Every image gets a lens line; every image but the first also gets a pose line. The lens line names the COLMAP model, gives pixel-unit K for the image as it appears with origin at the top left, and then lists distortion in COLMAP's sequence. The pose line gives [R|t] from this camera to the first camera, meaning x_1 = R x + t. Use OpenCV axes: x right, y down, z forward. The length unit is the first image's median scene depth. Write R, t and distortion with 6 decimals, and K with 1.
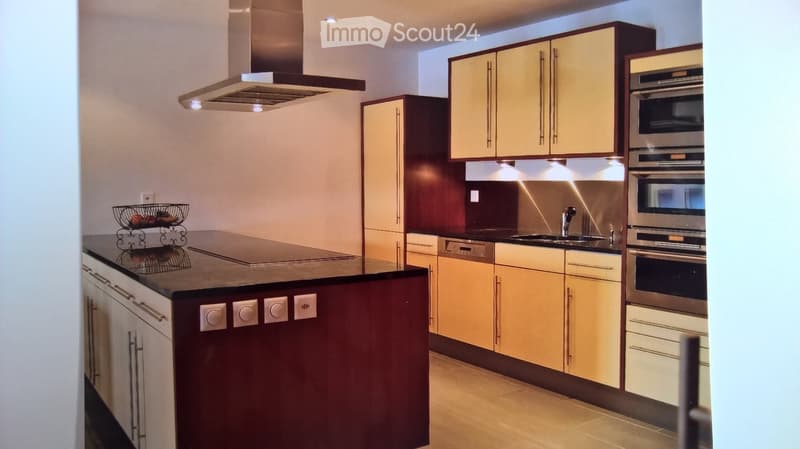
lens RADIAL K [[693.9, 0, 400.0], [0, 693.9, 224.5], [0, 0, 1]] dist [-0.001684, -0.000396]
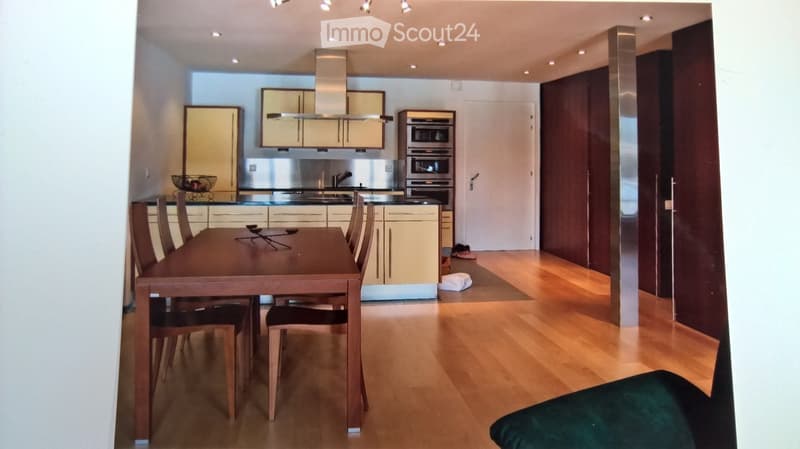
lens RADIAL K [[693.9, 0, 400.0], [0, 693.9, 224.5], [0, 0, 1]] dist [-0.001684, -0.000396]
pose [[0.420068, -0.083791, 0.903616, -1.516841], [0.055203, 0.996244, 0.066718, -0.002010], [-0.905812, 0.021856, 0.423116, -0.014385]]
